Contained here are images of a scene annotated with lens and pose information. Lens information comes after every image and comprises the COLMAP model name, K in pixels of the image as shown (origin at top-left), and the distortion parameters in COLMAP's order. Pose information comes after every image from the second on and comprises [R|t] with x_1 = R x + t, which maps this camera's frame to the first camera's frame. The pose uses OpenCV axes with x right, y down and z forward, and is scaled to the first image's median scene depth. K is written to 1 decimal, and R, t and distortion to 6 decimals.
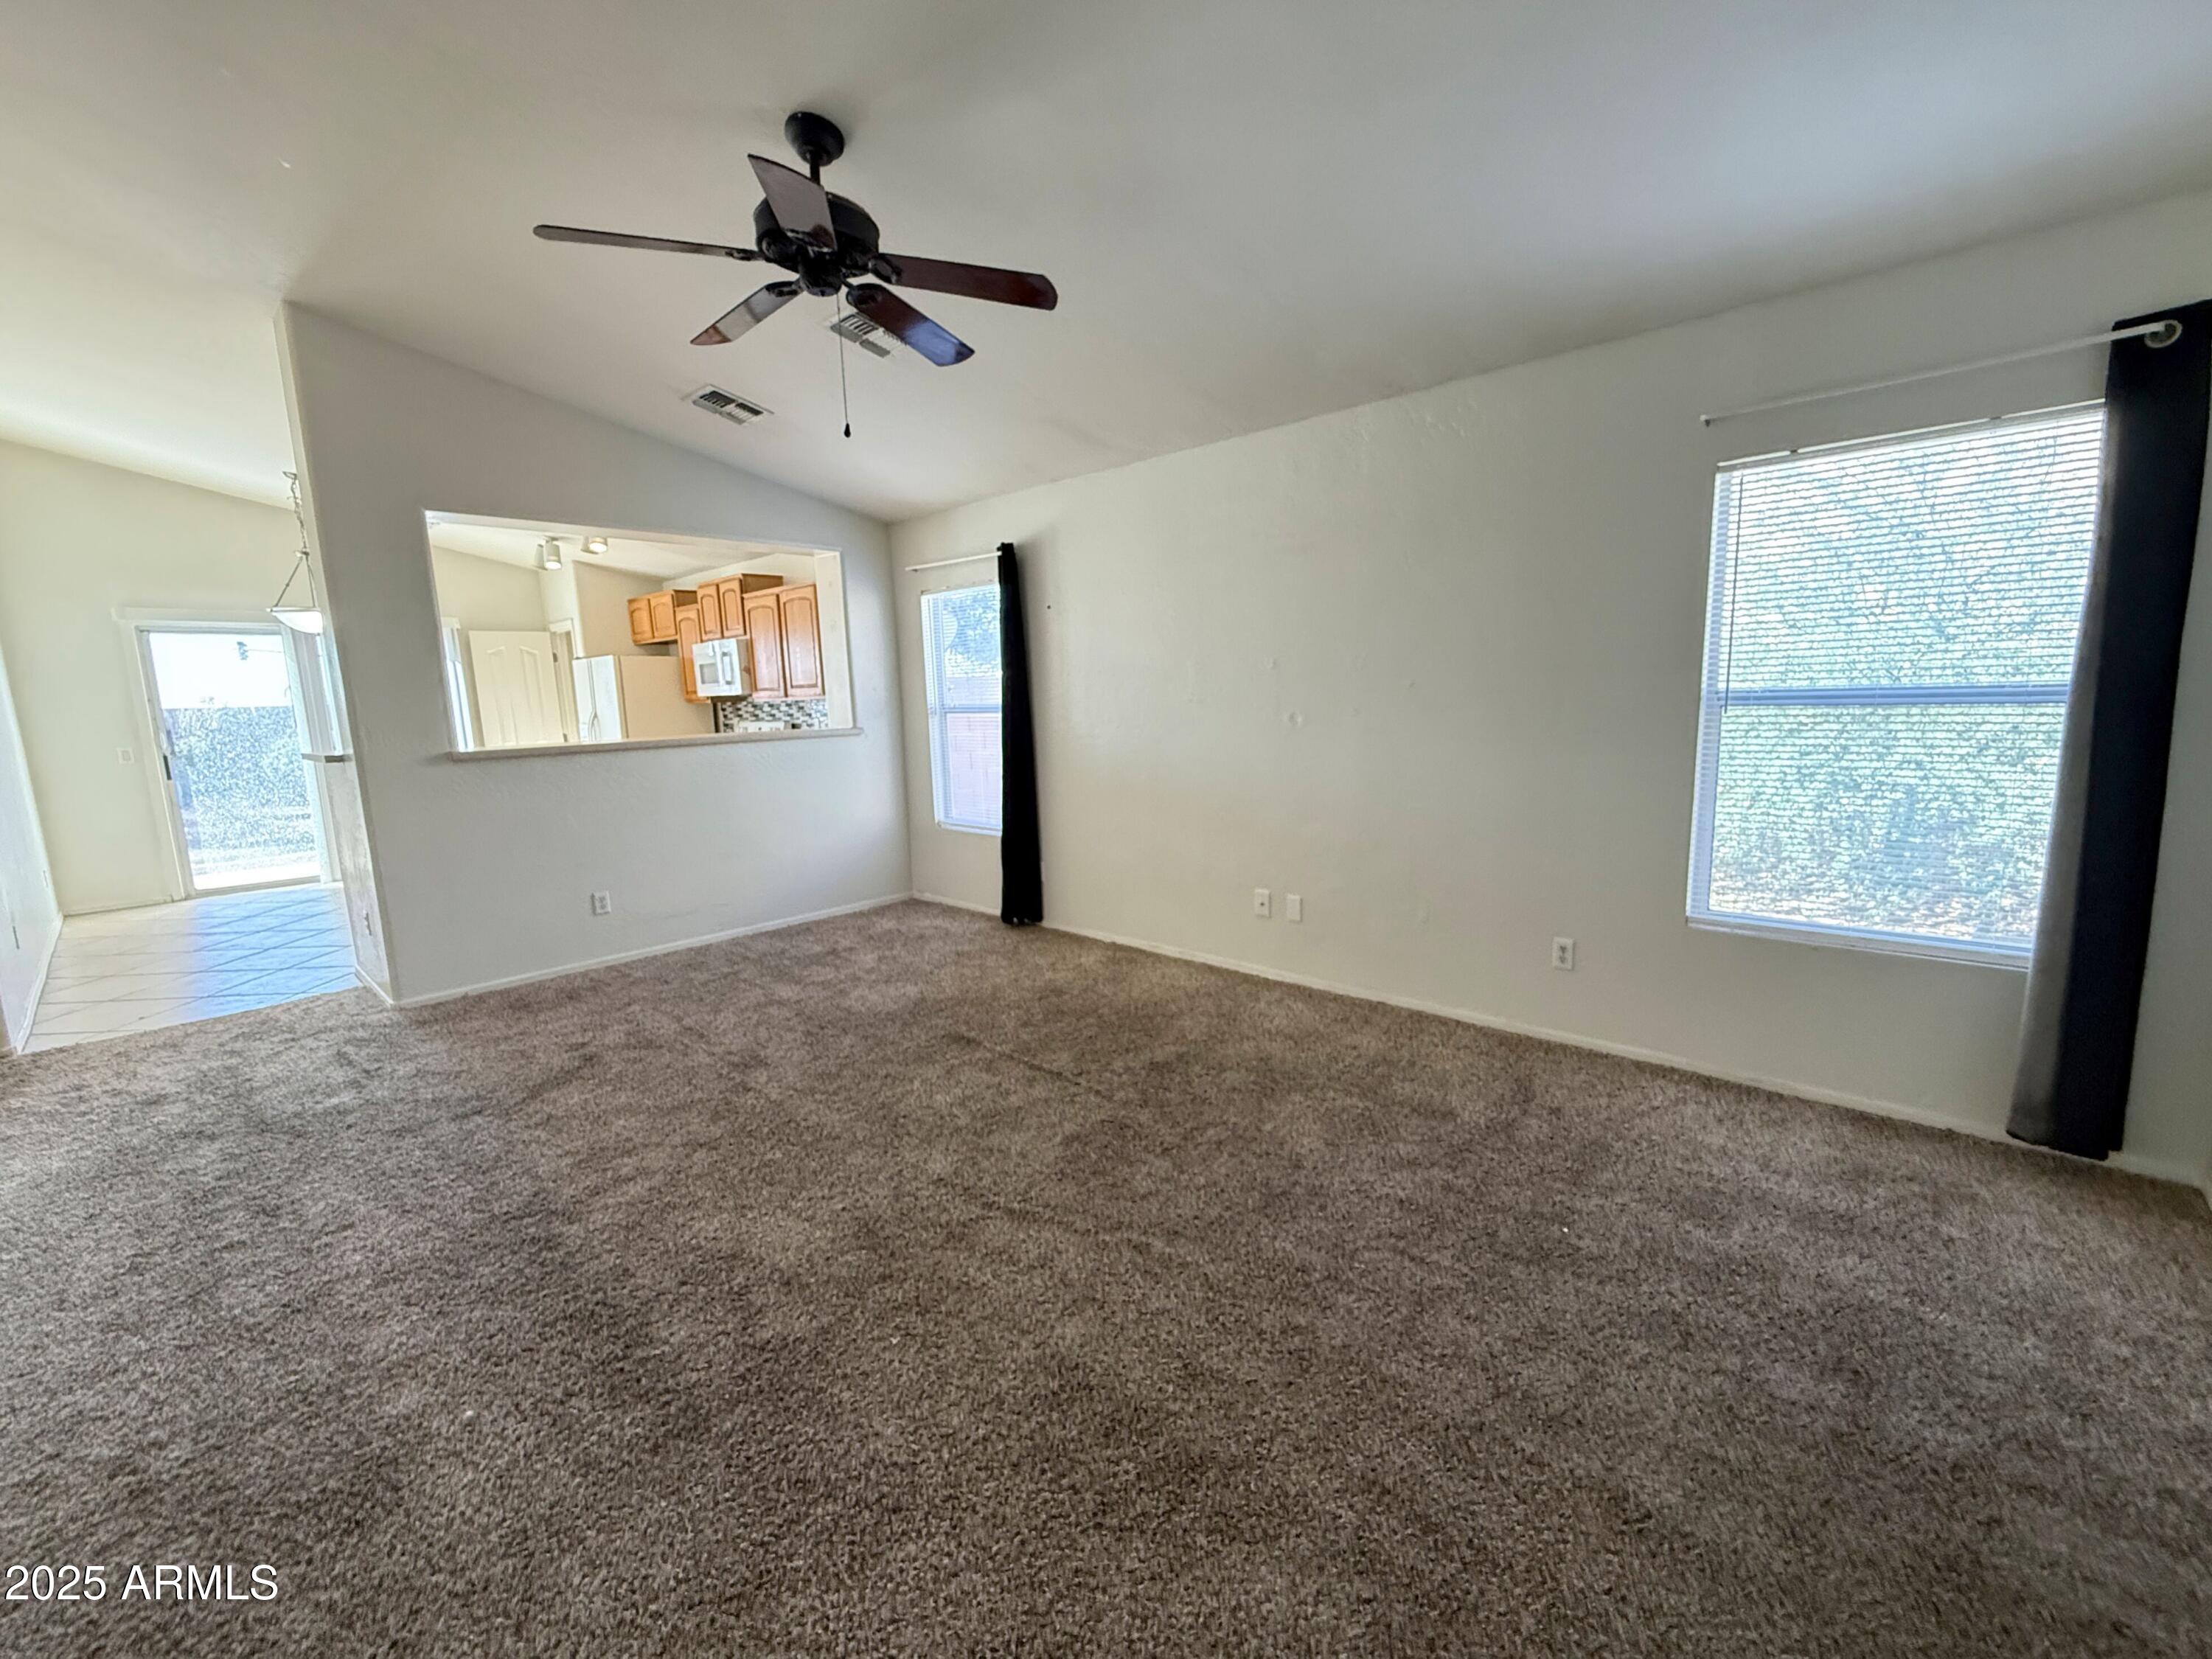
lens RADIAL K [[921.5, 0, 1109.5], [0, 921.5, 821.6], [0, 0, 1]] dist [-0.001742, -0.000080]
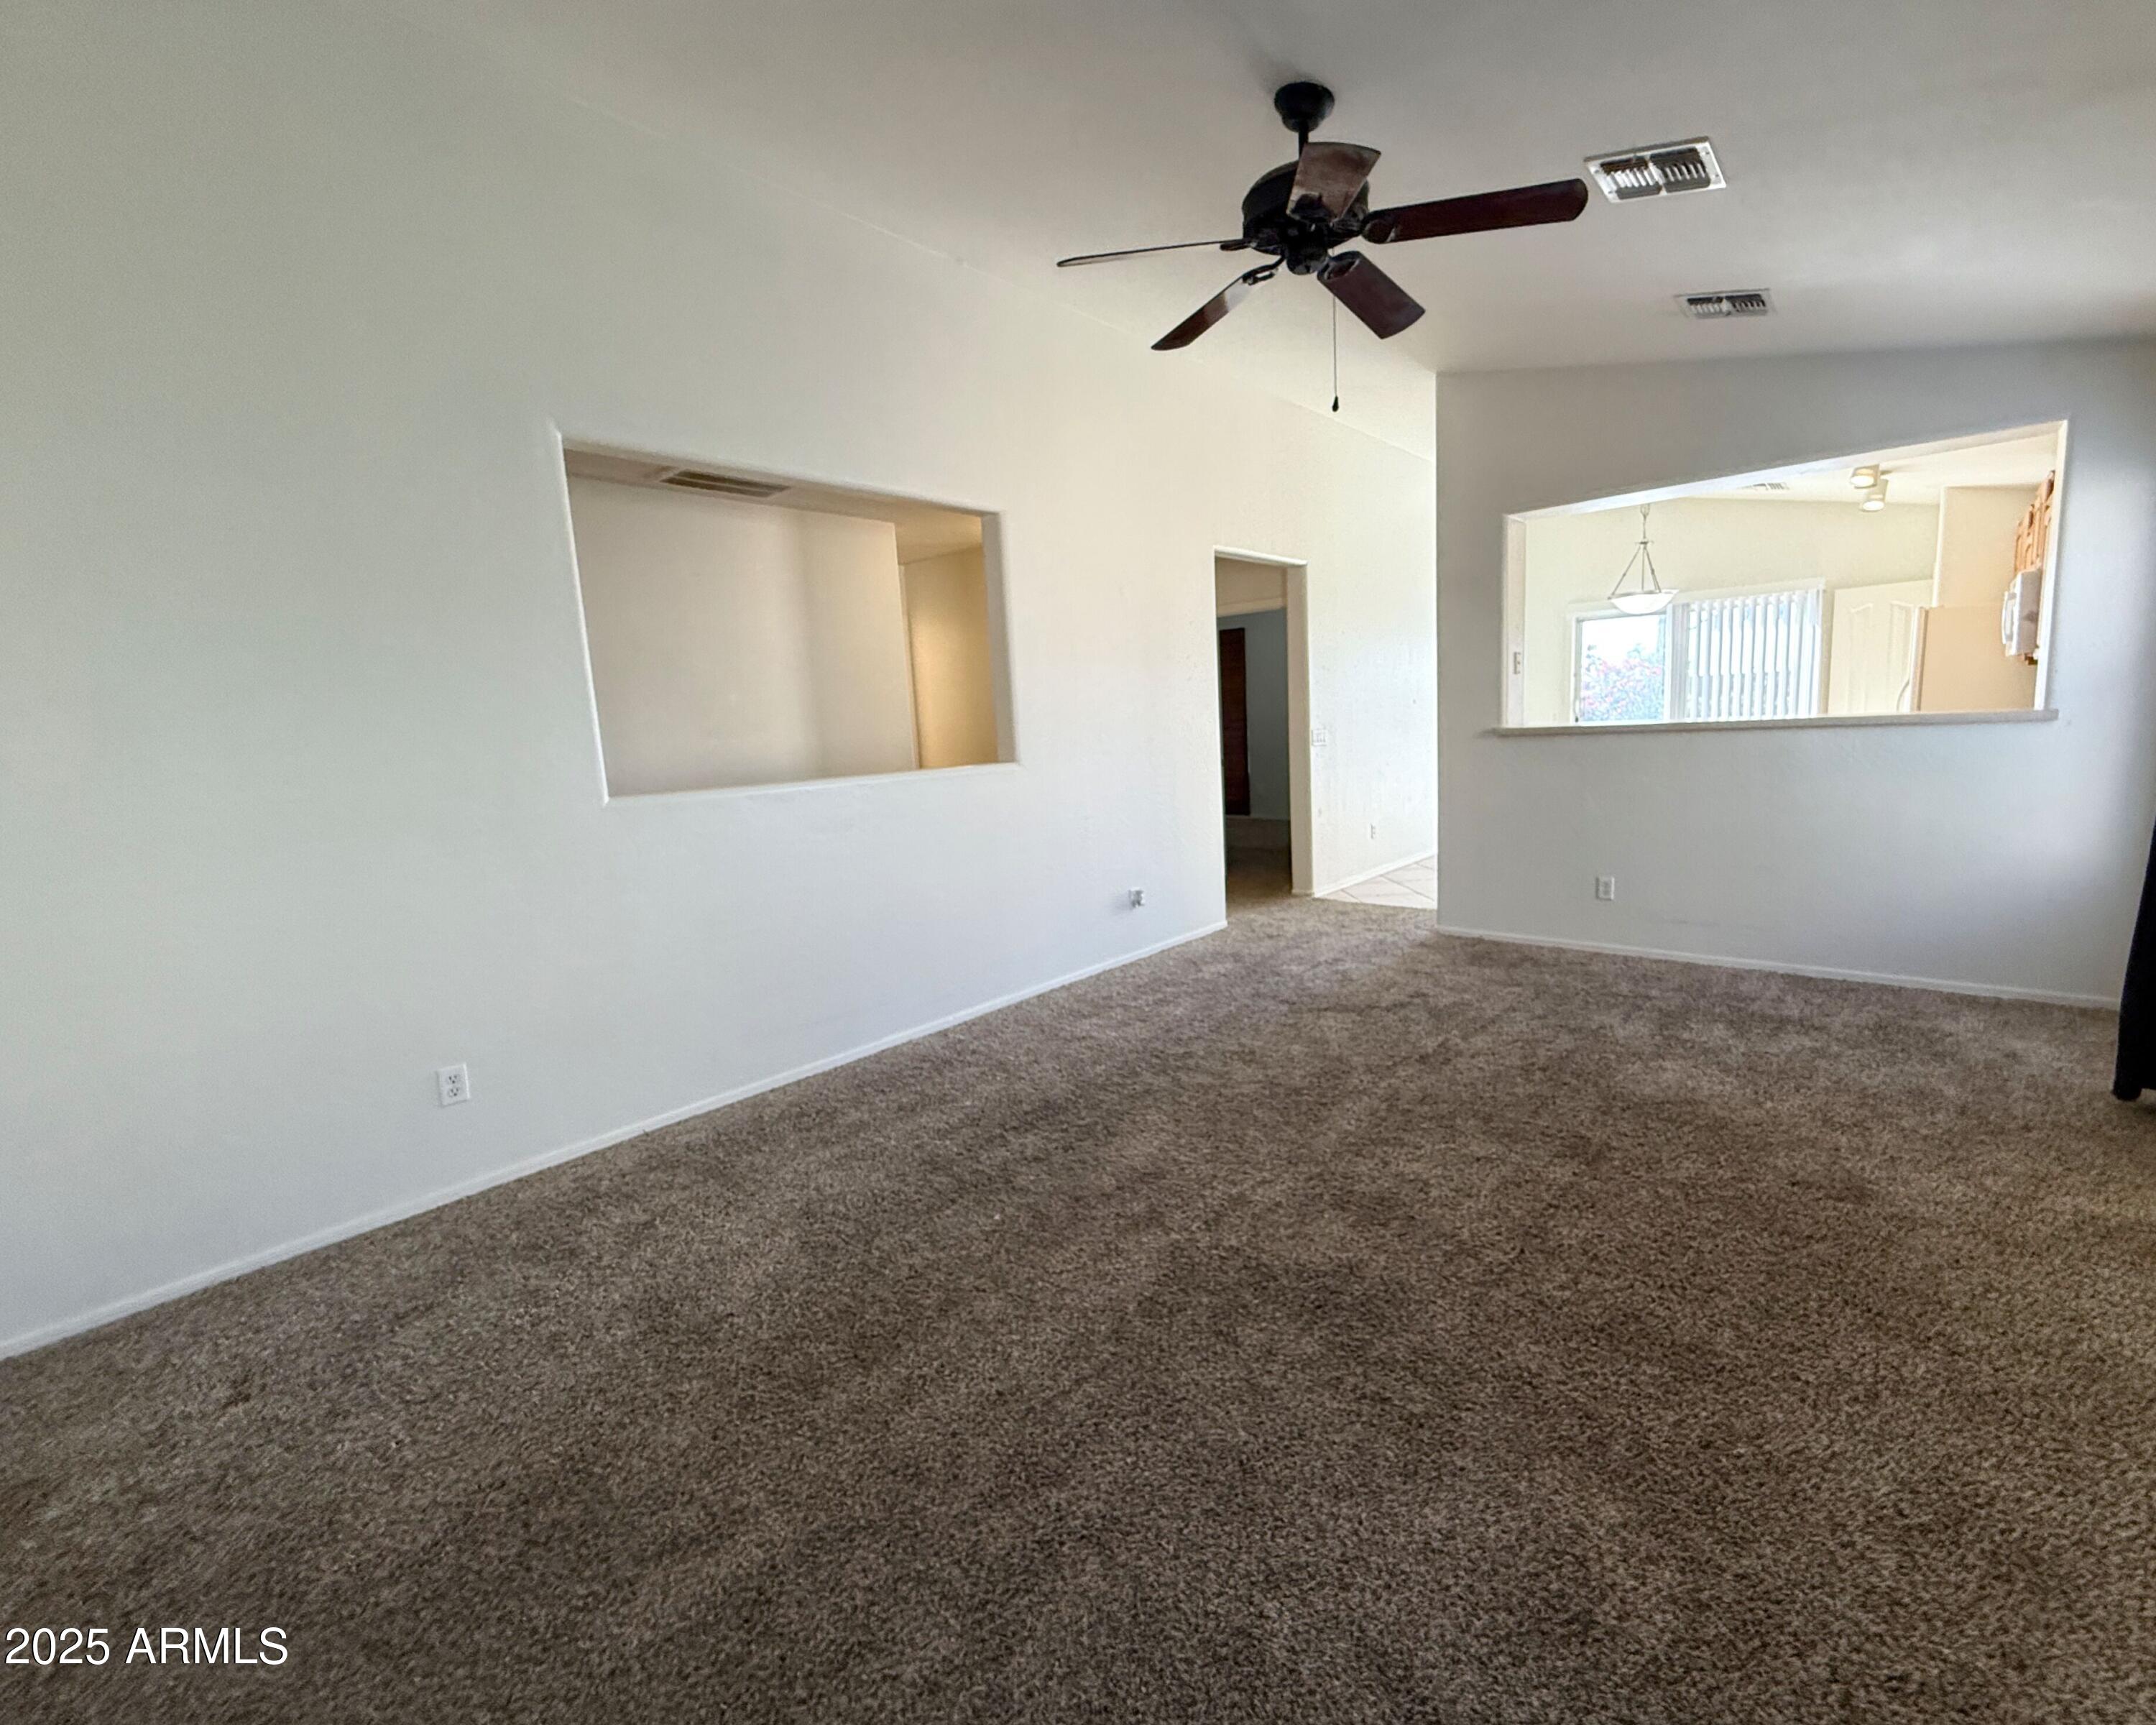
lens RADIAL K [[889.7, 0, 1078.7], [0, 889.7, 858.6], [0, 0, 1]] dist [0.000617, 0.000072]
pose [[0.052674, 0.182482, -0.981797, 0.424432], [-0.089822, 0.980043, 0.177337, -0.074389], [0.994564, 0.078846, 0.068013, 0.466693]]
